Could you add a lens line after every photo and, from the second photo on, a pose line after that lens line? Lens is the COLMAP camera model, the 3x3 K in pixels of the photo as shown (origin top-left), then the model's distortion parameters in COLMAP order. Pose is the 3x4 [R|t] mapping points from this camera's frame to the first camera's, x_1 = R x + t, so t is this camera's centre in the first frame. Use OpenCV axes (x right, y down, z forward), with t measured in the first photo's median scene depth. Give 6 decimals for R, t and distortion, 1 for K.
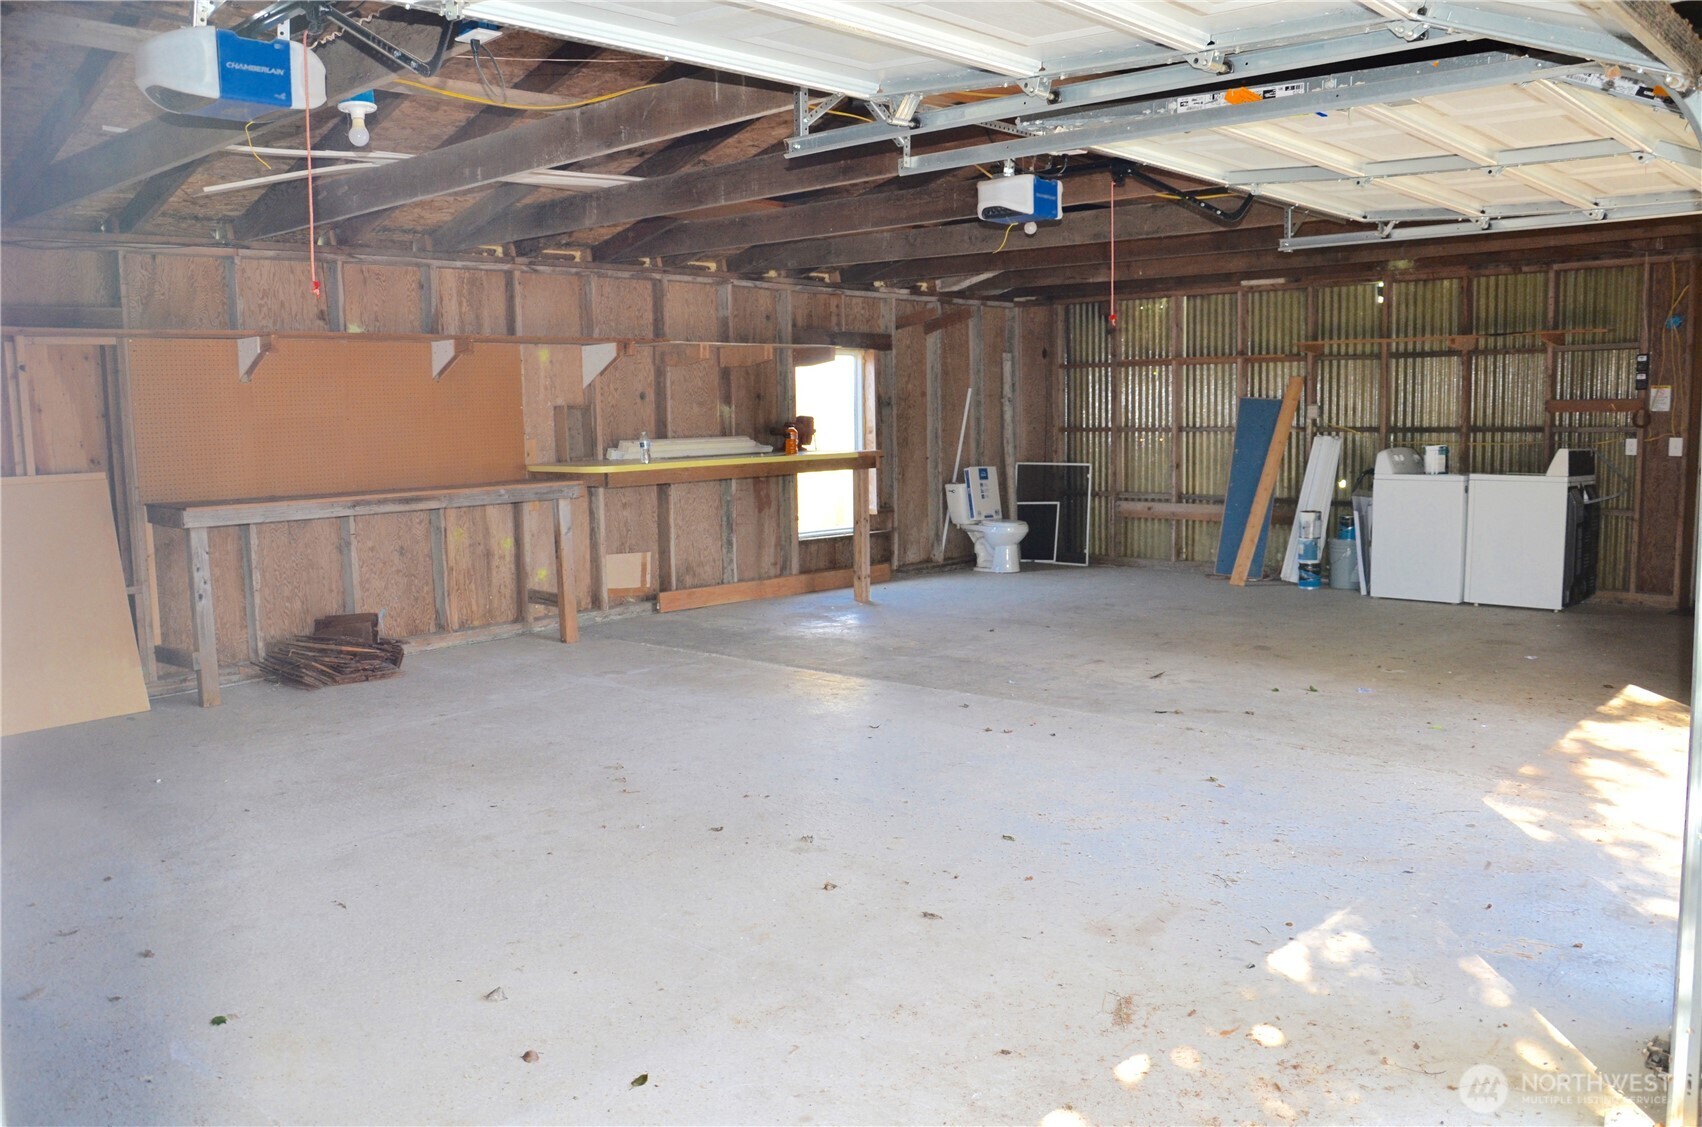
lens RADIAL K [[1362.2, 0, 851.0], [0, 1362.2, 563.5], [0, 0, 1]] dist [-0.147341, 0.114004]
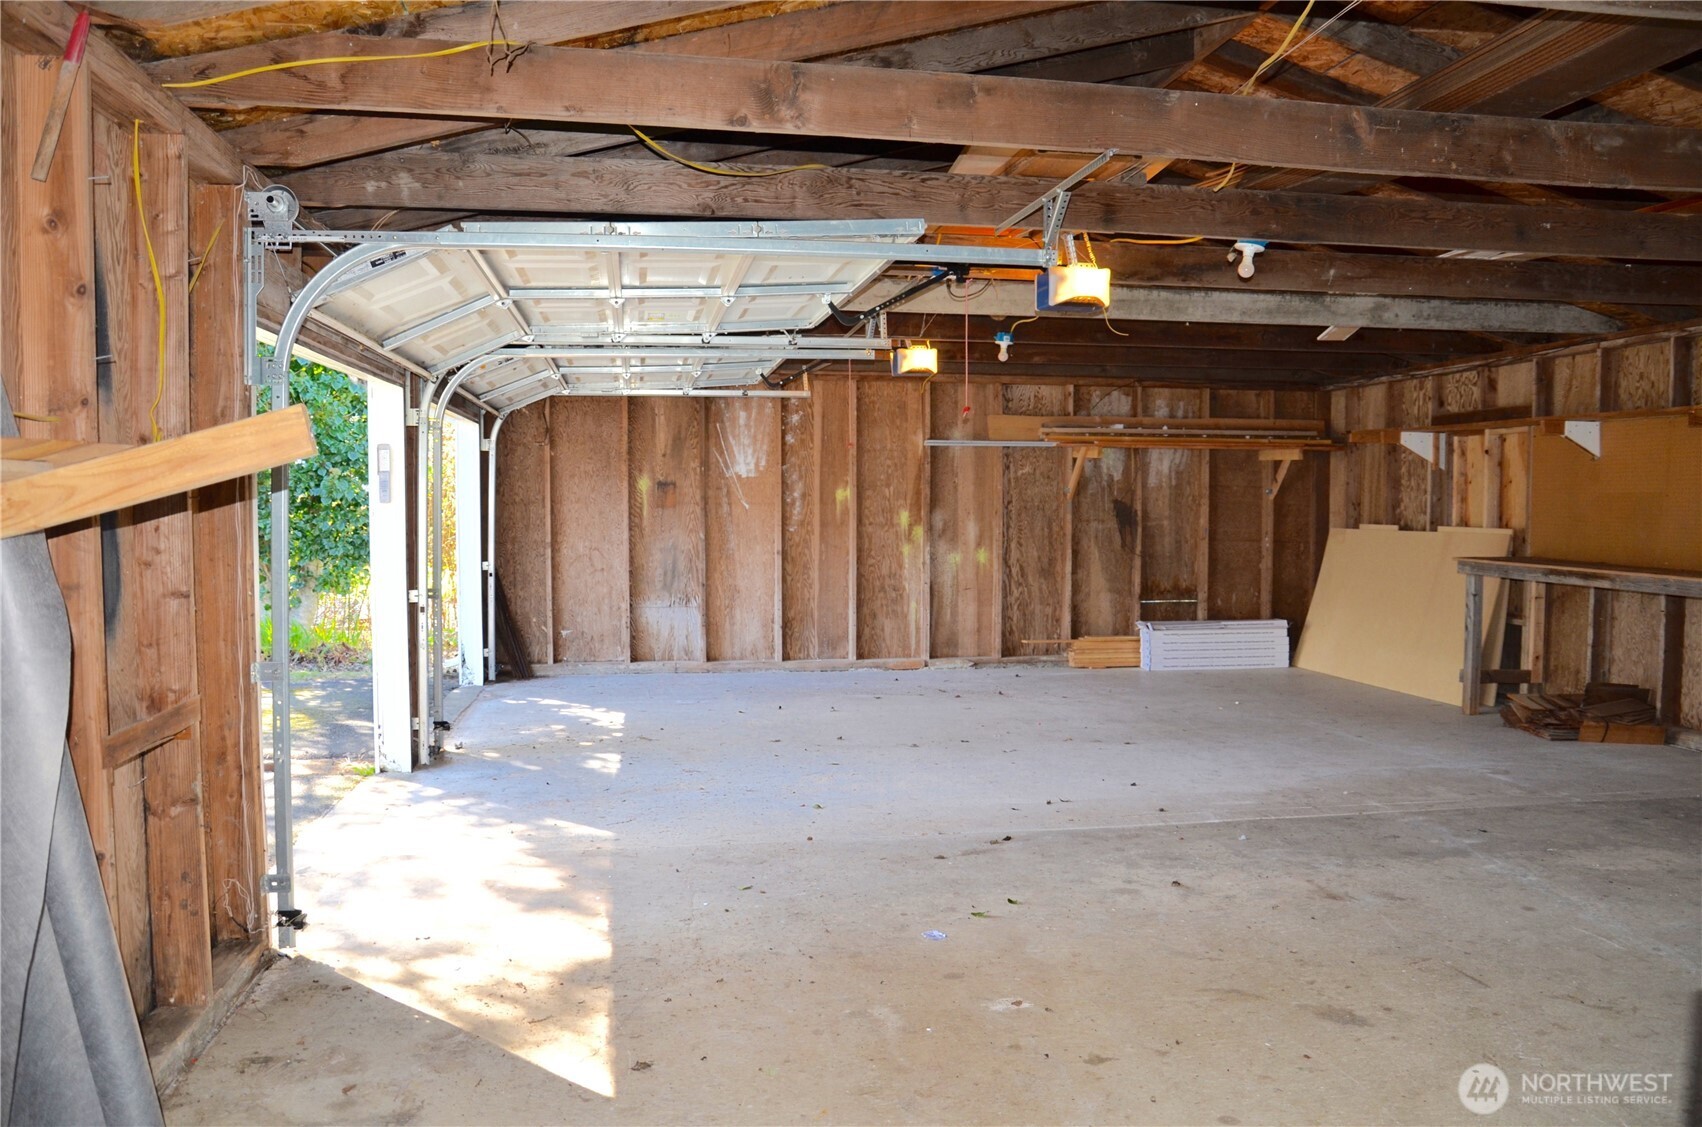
lens RADIAL K [[1362.2, 0, 851.0], [0, 1362.2, 563.5], [0, 0, 1]] dist [-0.147341, 0.114004]
pose [[-0.614353, 0.065998, -0.786266, 1.093484], [-0.088090, 0.984529, 0.151470, -0.217172], [0.784098, 0.162318, -0.599035, 1.585712]]
